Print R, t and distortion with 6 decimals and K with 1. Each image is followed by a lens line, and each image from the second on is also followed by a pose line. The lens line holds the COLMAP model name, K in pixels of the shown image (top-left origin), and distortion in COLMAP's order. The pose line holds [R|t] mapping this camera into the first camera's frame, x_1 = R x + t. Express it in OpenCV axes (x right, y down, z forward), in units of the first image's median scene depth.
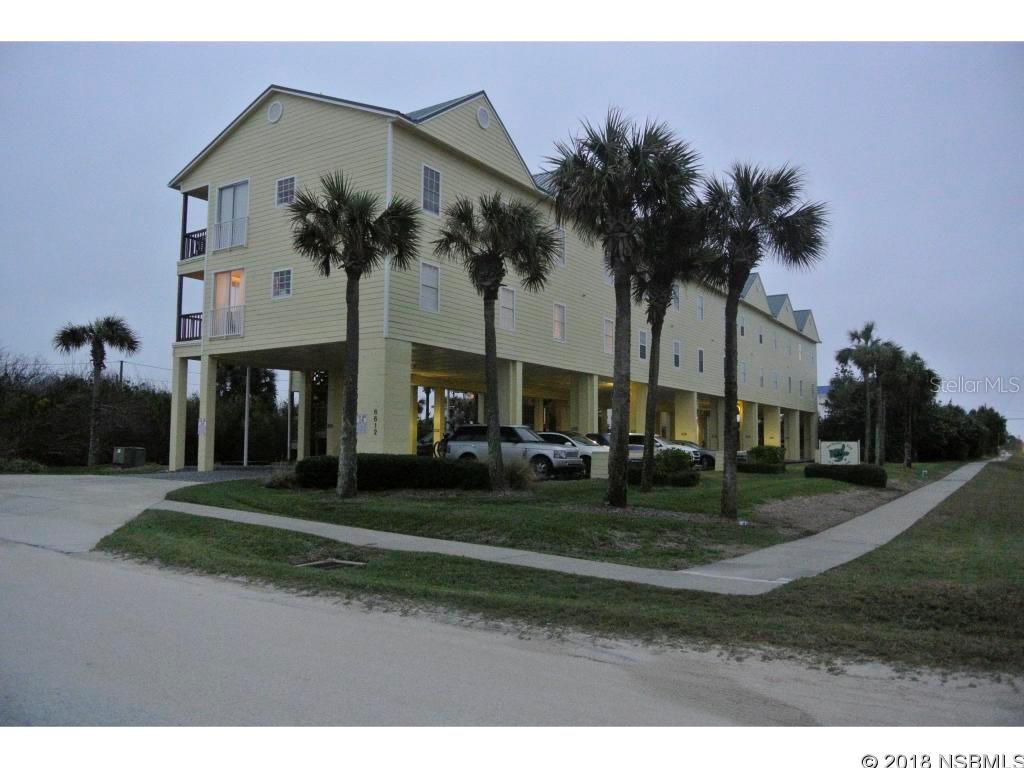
lens RADIAL K [[794.2, 0, 502.8], [0, 794.2, 377.3], [0, 0, 1]] dist [-0.090542, 0.041891]
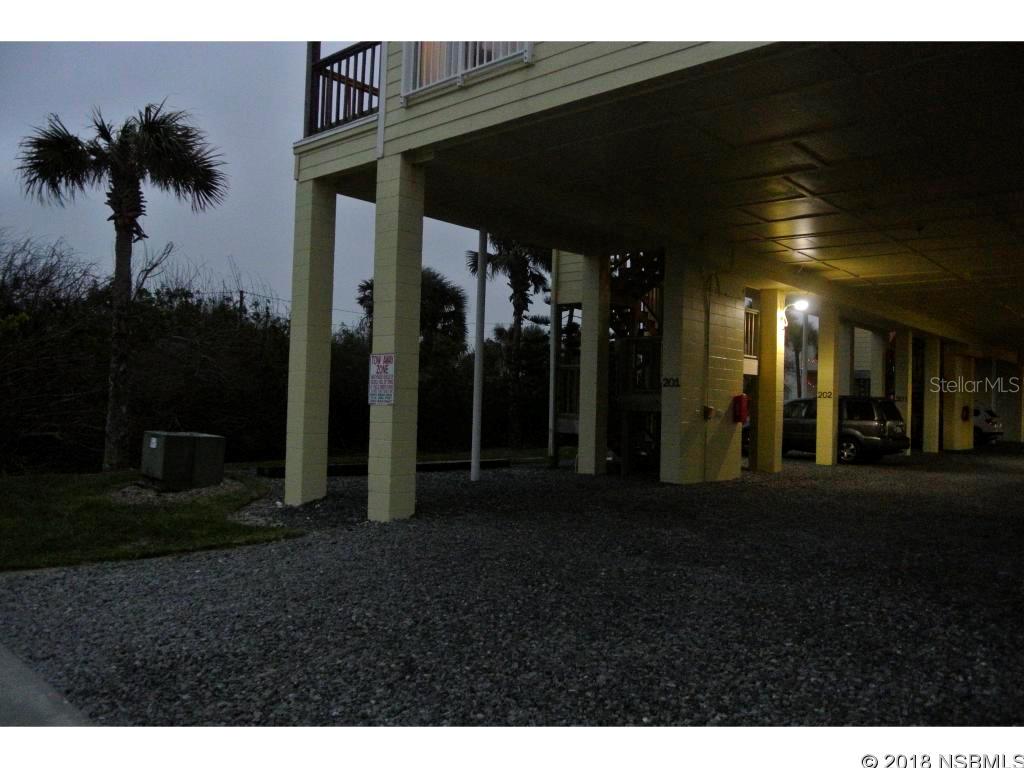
lens RADIAL K [[794.2, 0, 502.8], [0, 794.2, 377.3], [0, 0, 1]] dist [-0.090542, 0.041891]
pose [[0.986796, 0.017717, -0.160995, -0.271661], [-0.009482, 0.998614, 0.051776, 0.043304], [0.161690, -0.049565, 0.985596, 0.663993]]
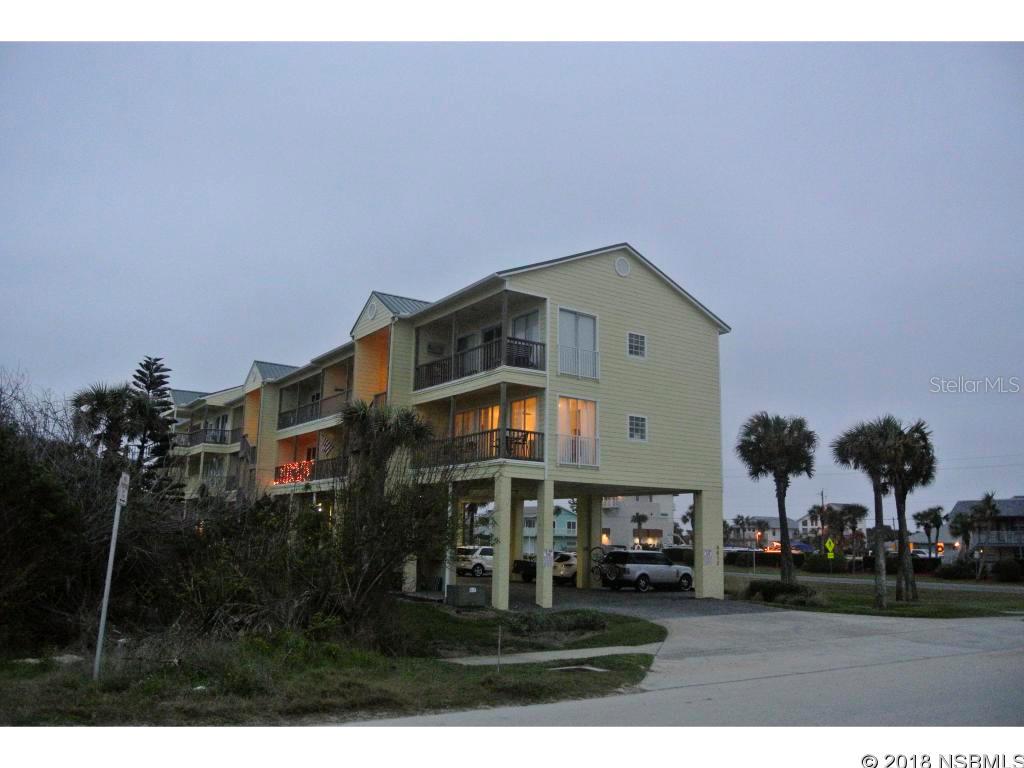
lens RADIAL K [[794.2, 0, 502.8], [0, 794.2, 377.3], [0, 0, 1]] dist [-0.090542, 0.041891]
pose [[0.360043, 0.188026, 0.913792, -1.245733], [-0.094845, 0.981782, -0.164646, 0.012315], [-0.928102, -0.027389, 0.371317, 0.679348]]
